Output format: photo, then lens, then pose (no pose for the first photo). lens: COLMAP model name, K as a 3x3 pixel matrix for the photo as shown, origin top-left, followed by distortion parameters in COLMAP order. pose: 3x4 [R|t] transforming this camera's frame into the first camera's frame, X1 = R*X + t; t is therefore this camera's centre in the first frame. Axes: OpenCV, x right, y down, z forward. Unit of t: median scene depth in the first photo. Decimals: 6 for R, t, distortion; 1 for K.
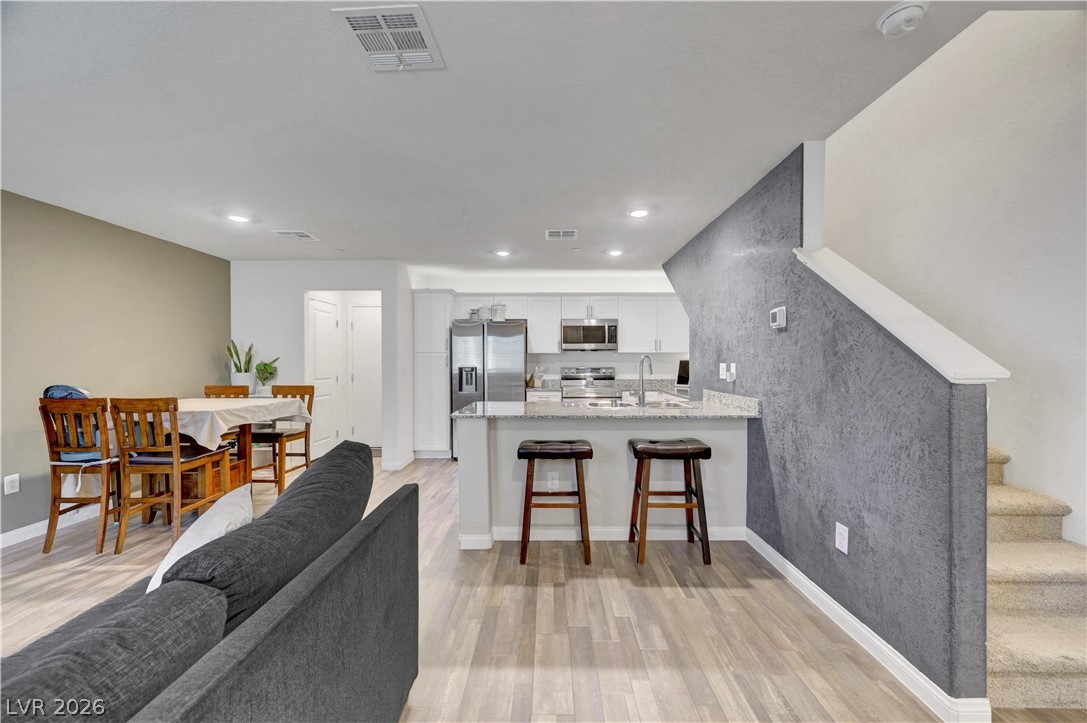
lens RADIAL K [[437.1, 0, 542.6], [0, 437.1, 359.7], [0, 0, 1]] dist [0.000287, 0.000082]
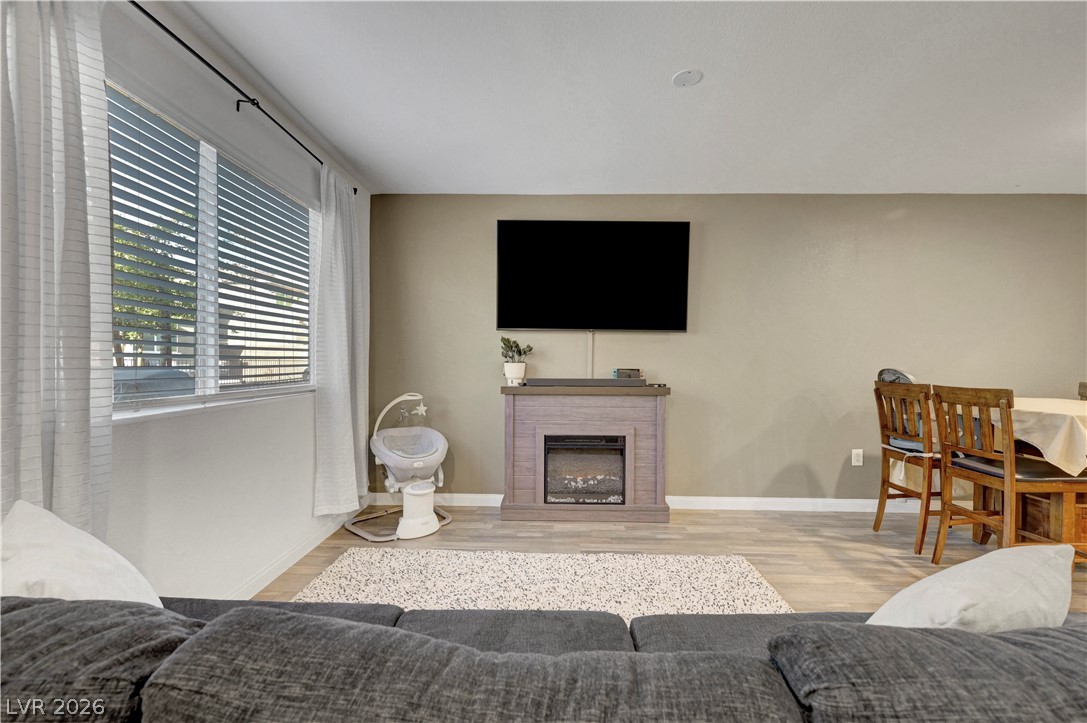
lens RADIAL K [[445.7, 0, 542.8], [0, 445.7, 364.7], [0, 0, 1]] dist [-0.000376, -0.000069]
pose [[-0.006196, 0.016781, -0.999840, -0.084433], [-0.007645, 0.999829, 0.016828, 0.037612], [0.999952, 0.007748, -0.006066, 0.215839]]
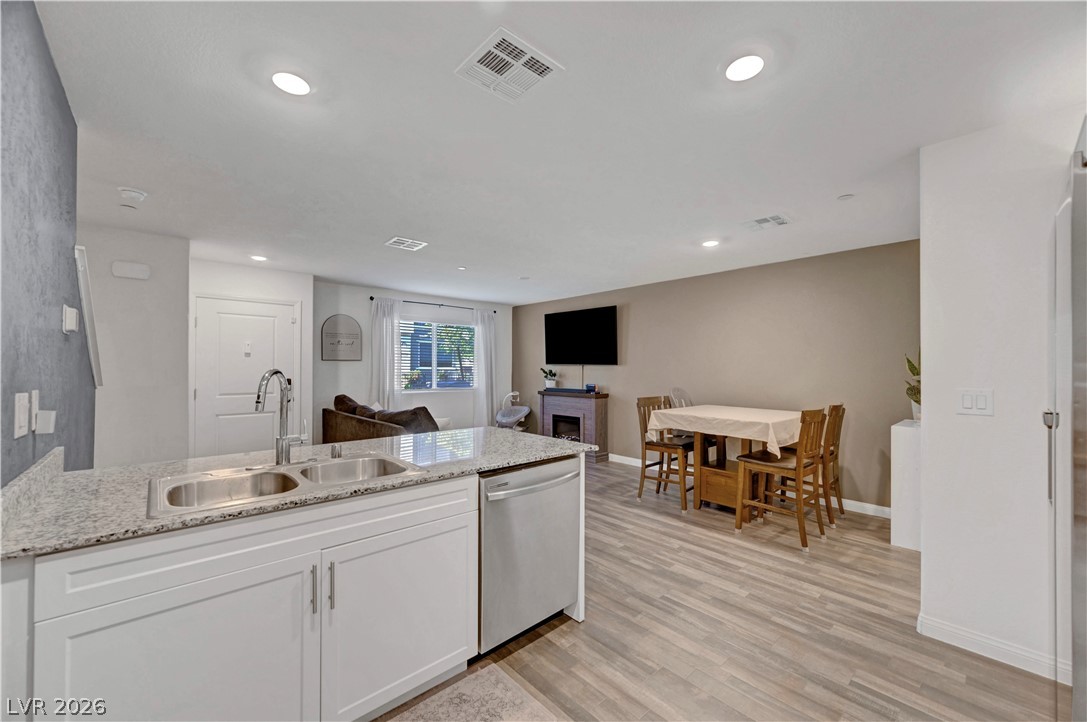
lens RADIAL K [[429.1, 0, 538.3], [0, 429.1, 367.5], [0, 0, 1]] dist [0.002164, 0.000053]
pose [[-0.737365, 0.001423, -0.675493, 0.407788], [0.001503, 0.999999, 0.000467, -0.018835], [0.675493, -0.000671, -0.737366, 1.836192]]
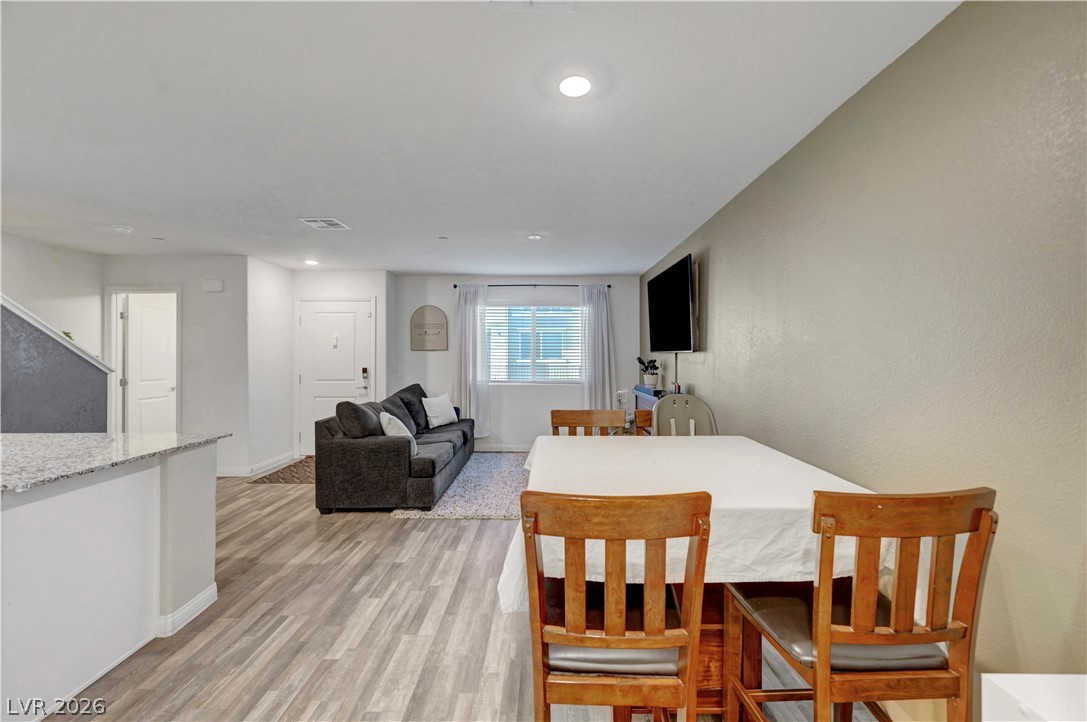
lens RADIAL K [[437.1, 0, 542.6], [0, 437.1, 359.2], [0, 0, 1]] dist [0.000287, 0.000082]
pose [[-0.999948, 0.004361, -0.009214, -0.803471], [0.004313, 0.999977, 0.005212, -0.018078], [0.009236, 0.005172, -0.999944, 1.836488]]
